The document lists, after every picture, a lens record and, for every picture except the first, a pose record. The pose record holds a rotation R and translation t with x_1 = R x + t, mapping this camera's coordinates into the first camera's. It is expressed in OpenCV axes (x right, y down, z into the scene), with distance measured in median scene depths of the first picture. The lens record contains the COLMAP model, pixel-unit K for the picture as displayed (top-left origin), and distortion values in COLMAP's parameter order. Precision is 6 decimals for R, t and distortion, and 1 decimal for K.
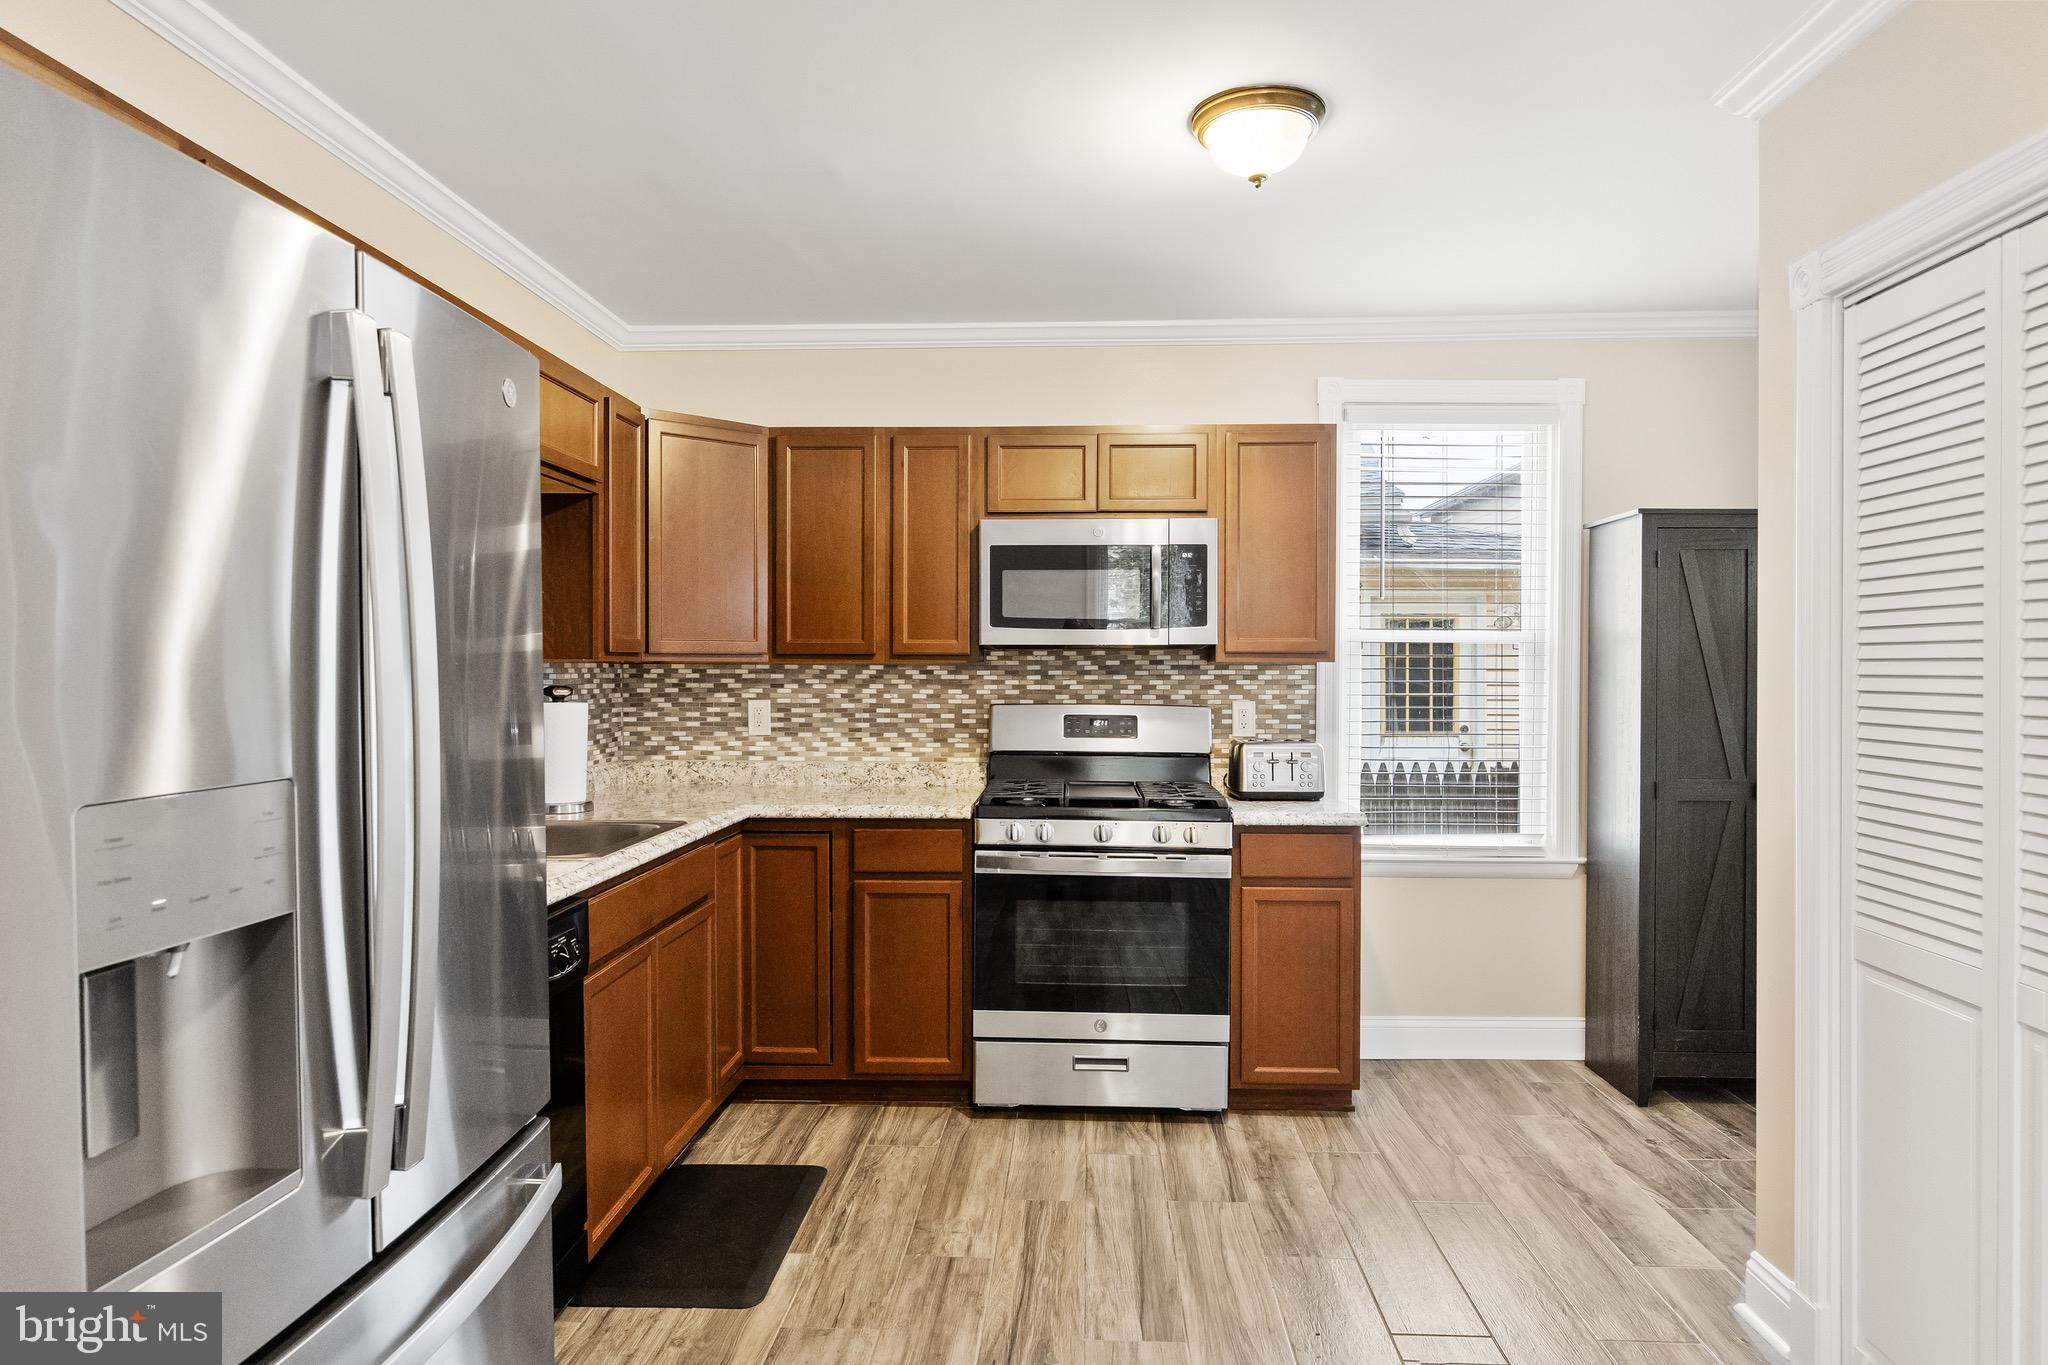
lens RADIAL K [[1204.4, 0, 1041.0], [0, 1204.4, 684.8], [0, 0, 1]] dist [-0.004967, 0.001566]
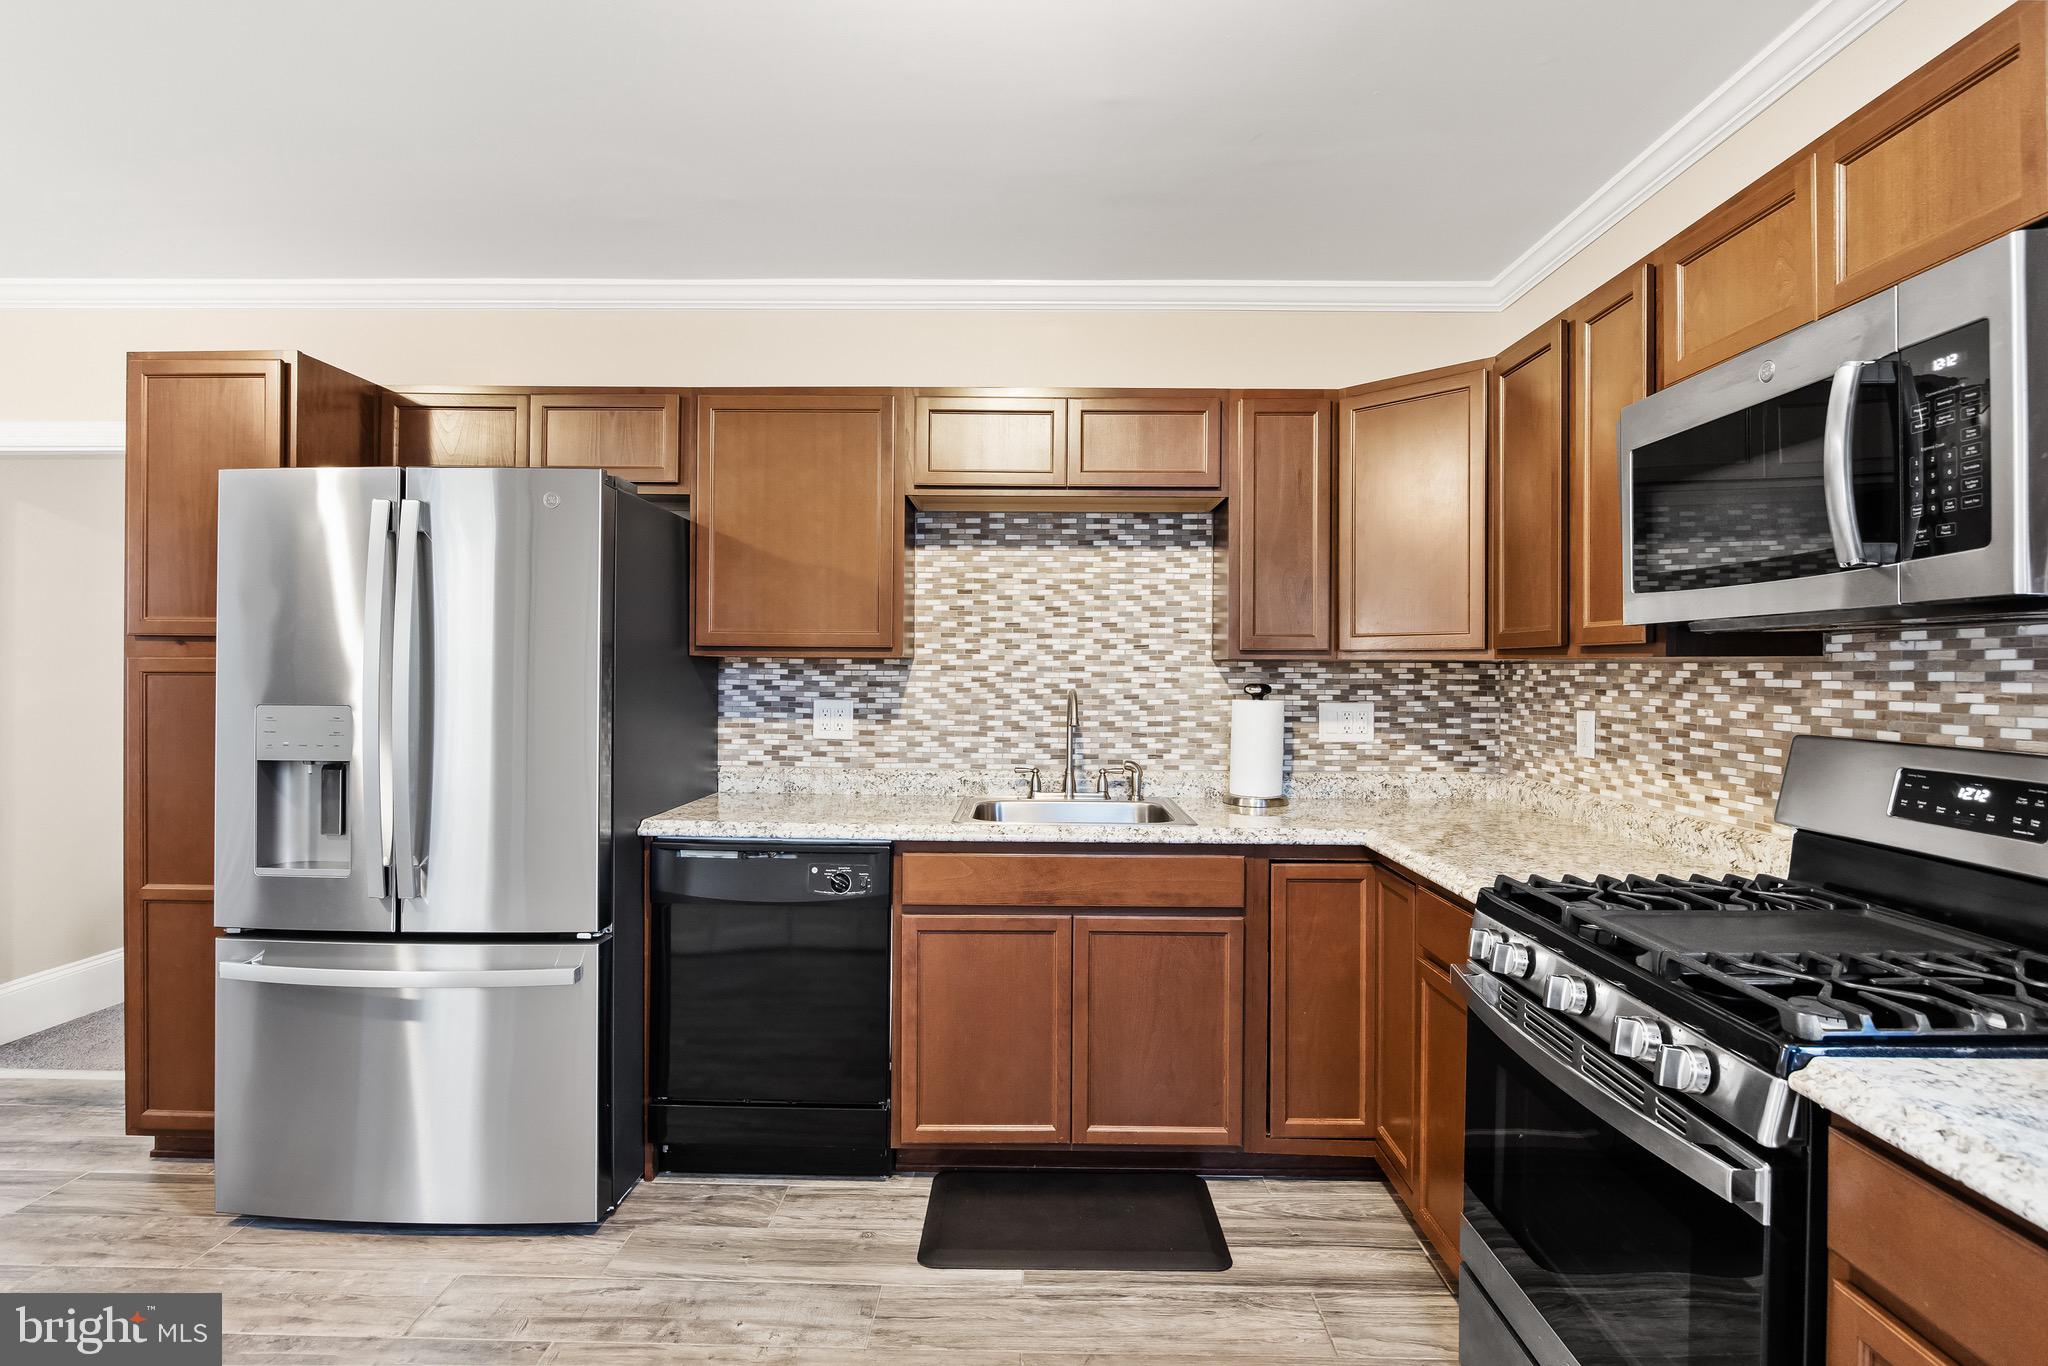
lens RADIAL K [[1007.5, 0, 1020.8], [0, 1007.5, 676.8], [0, 0, 1]] dist [-0.014205, 0.001515]
pose [[0.013777, 0.005757, -0.999889, 0.418029], [-0.020421, 0.999776, 0.005475, -0.005175], [0.999697, 0.020343, 0.013892, 0.692385]]
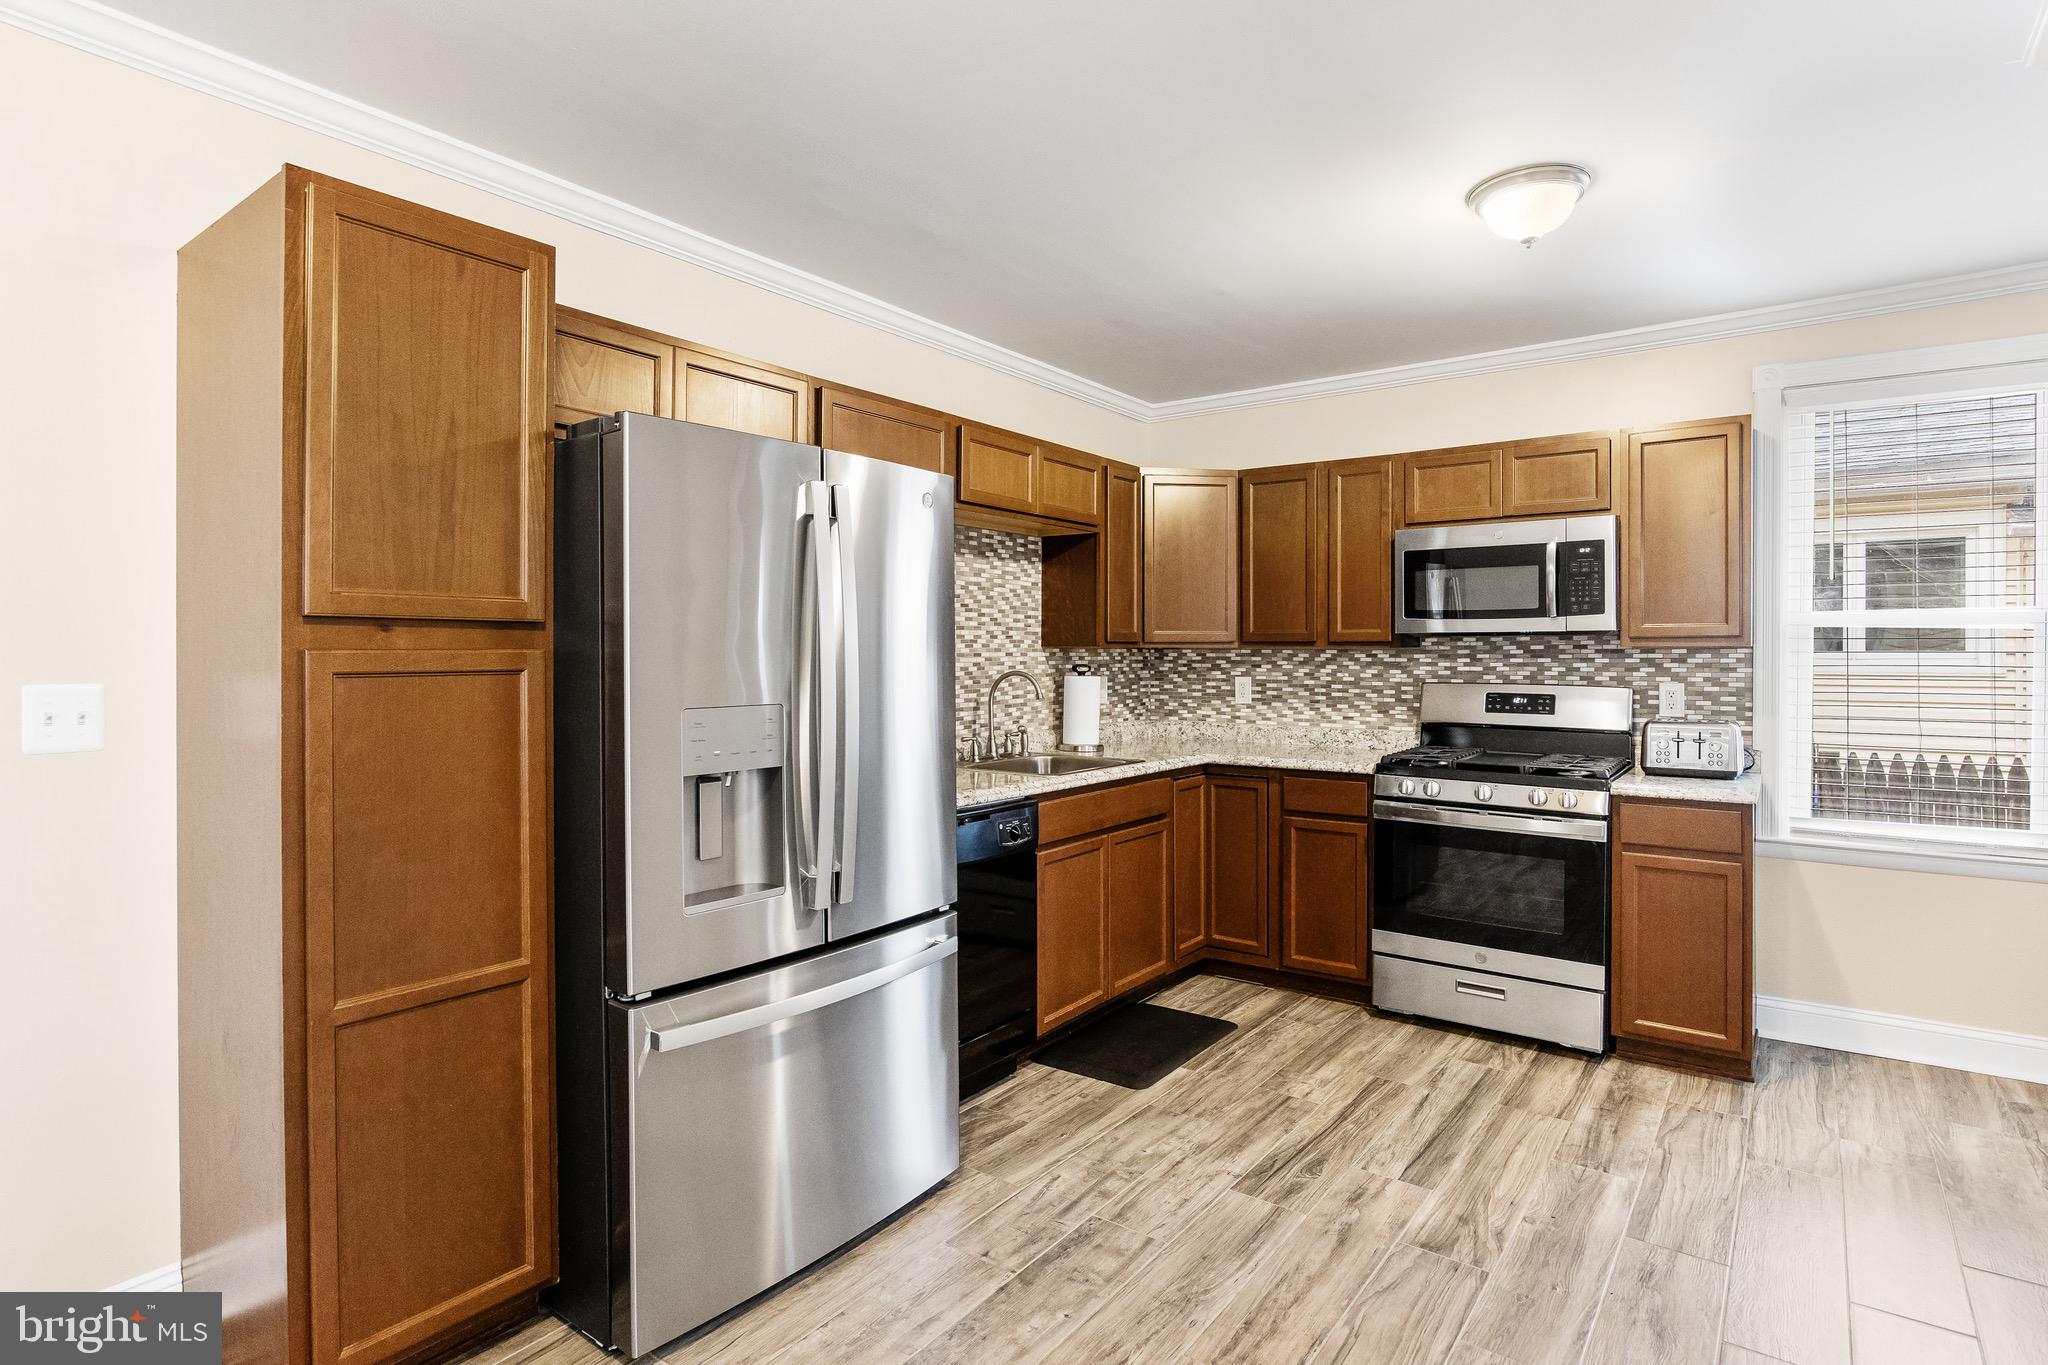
lens RADIAL K [[1070.7, 0, 1021.6], [0, 1070.7, 653.2], [0, 0, 1]] dist [-0.012216, -0.000224]
pose [[0.823257, -0.000591, -0.567669, 0.246616], [-0.006981, 0.999913, -0.011165, 0.001916], [0.567626, 0.013155, 0.823181, -0.101074]]
